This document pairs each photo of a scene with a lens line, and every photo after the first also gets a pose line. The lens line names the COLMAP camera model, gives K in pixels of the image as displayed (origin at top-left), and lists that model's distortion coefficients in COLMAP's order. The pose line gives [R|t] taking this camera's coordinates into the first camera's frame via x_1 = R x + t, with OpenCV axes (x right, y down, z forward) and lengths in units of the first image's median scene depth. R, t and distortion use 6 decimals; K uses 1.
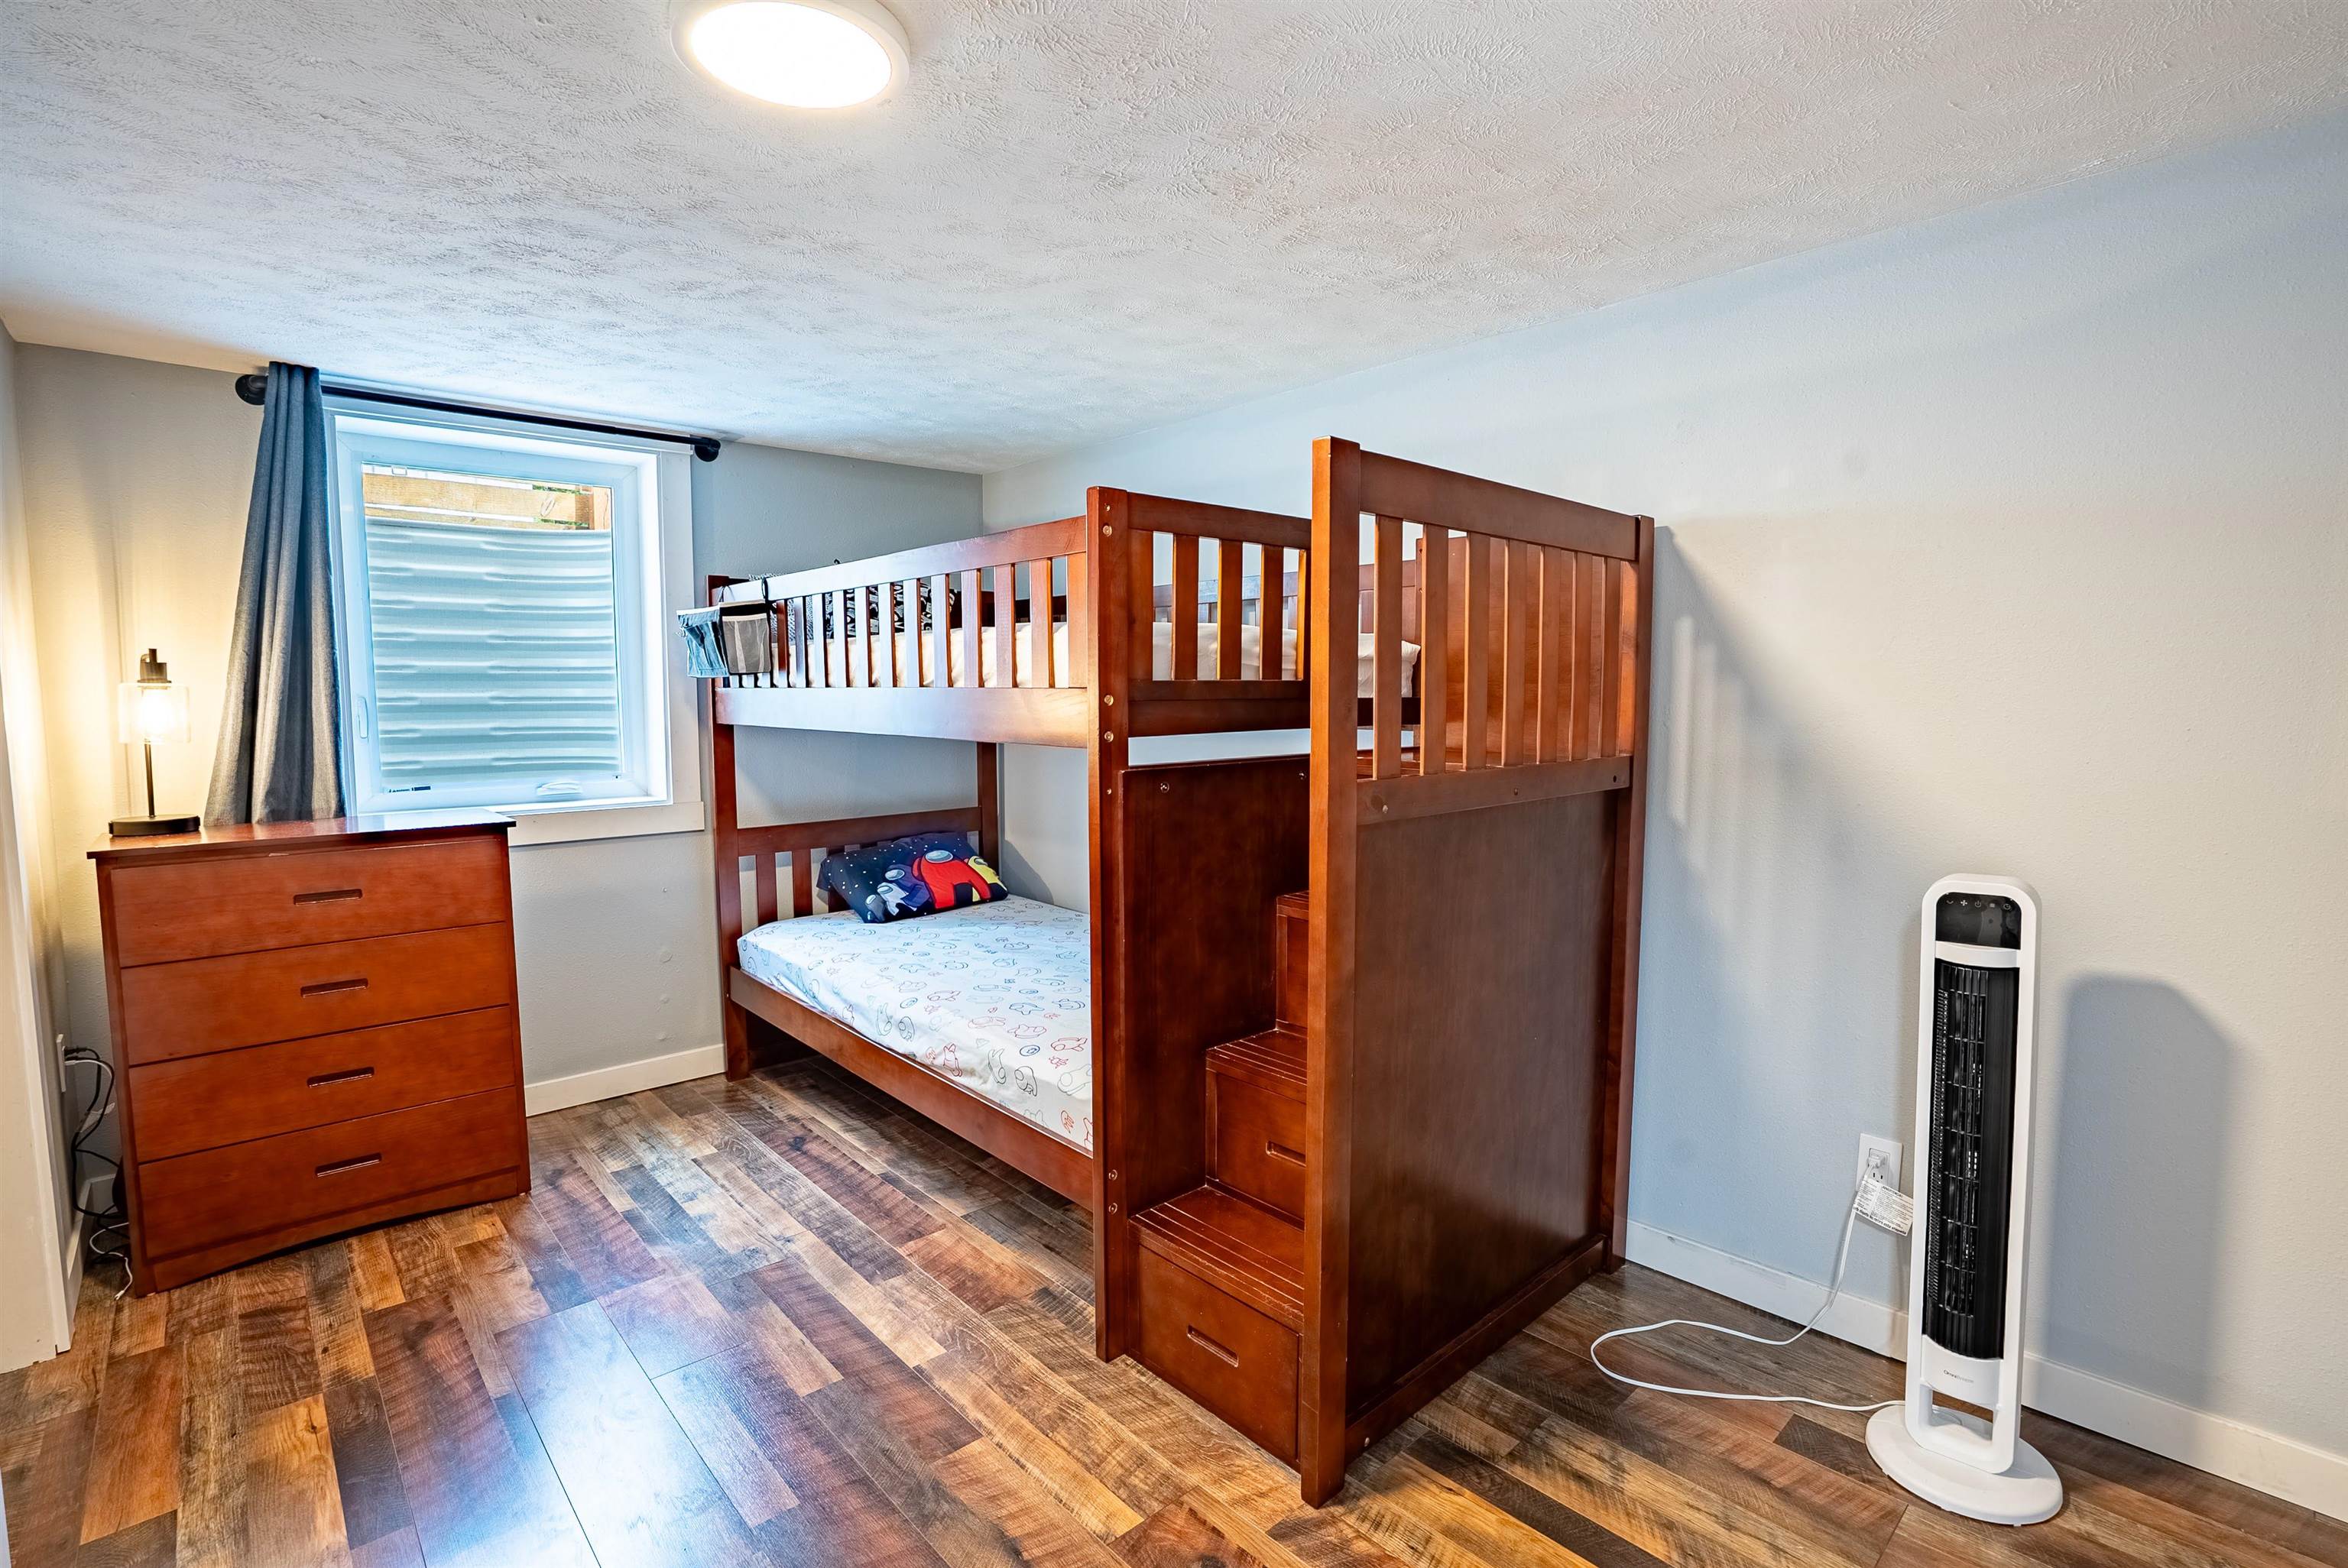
lens RADIAL K [[1095.1, 0, 1174.0], [0, 1095.1, 784.0], [0, 0, 1]] dist [-0.061808, 0.028452]
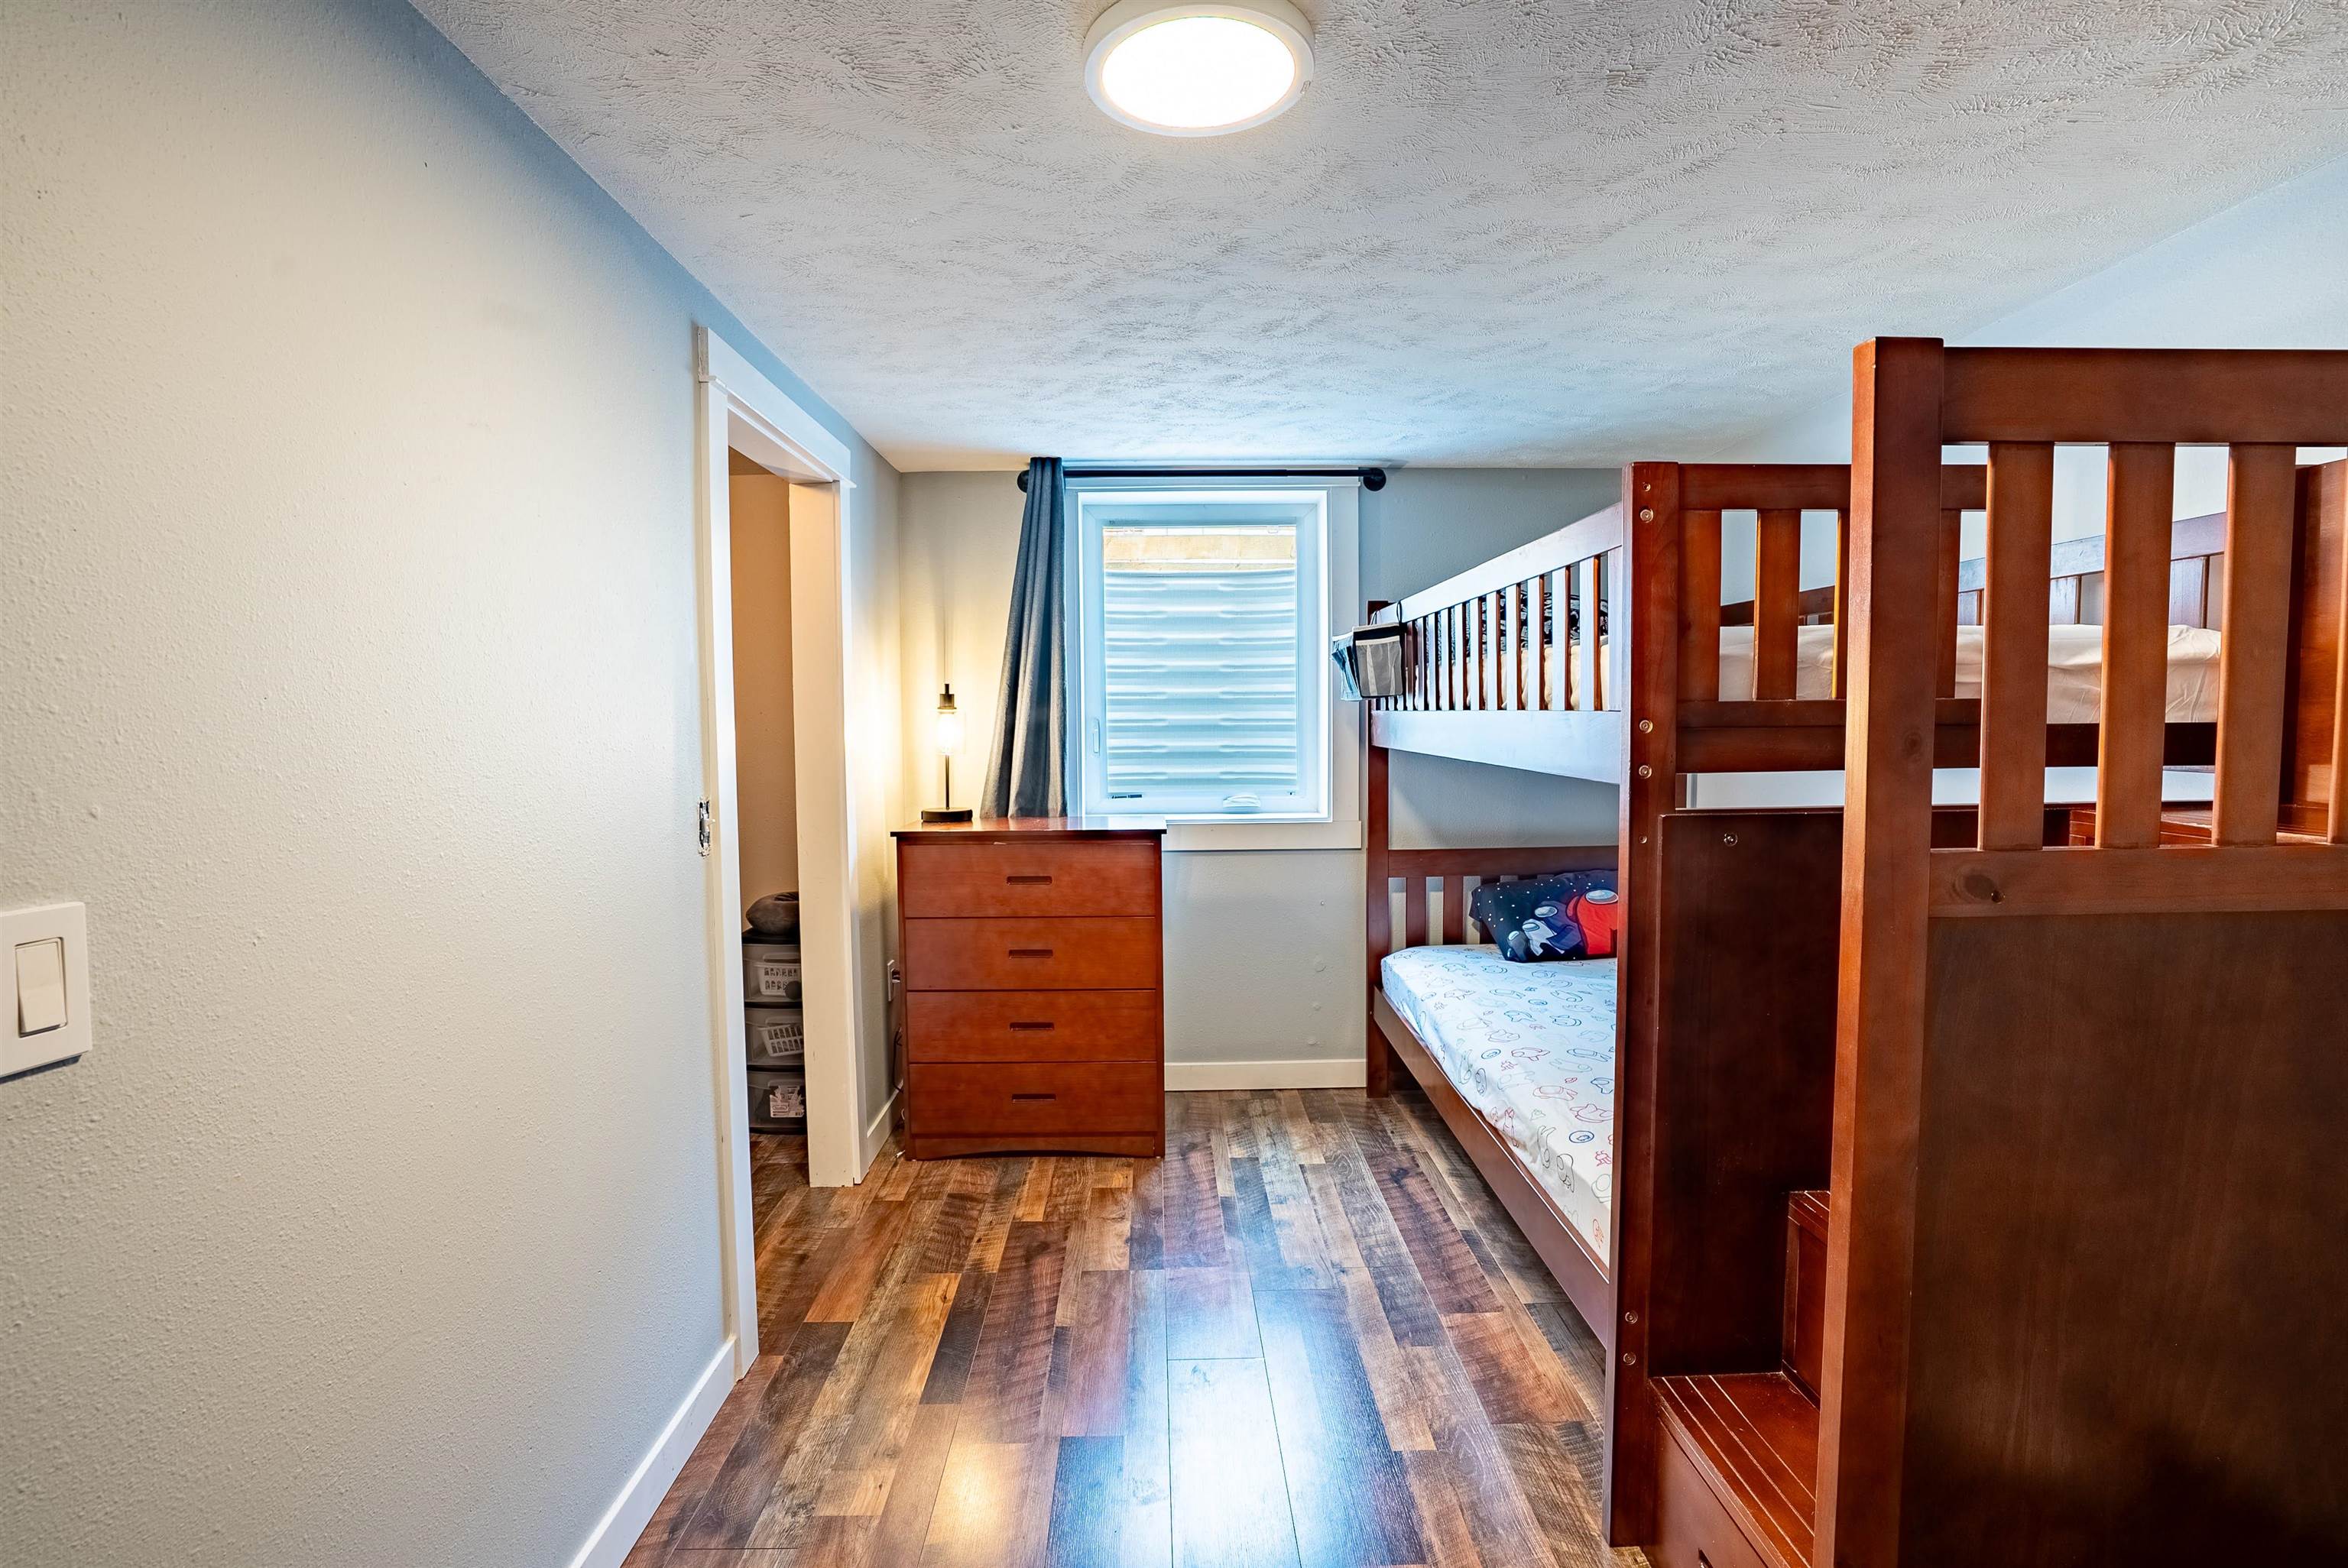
lens RADIAL K [[1095.1, 0, 1174.0], [0, 1095.1, 784.0], [0, 0, 1]] dist [-0.061808, 0.028452]
pose [[0.751855, 0.036777, -0.658302, 0.164349], [-0.049377, 0.998780, -0.000595, -0.013507], [0.657477, 0.032952, 0.752753, 0.141801]]
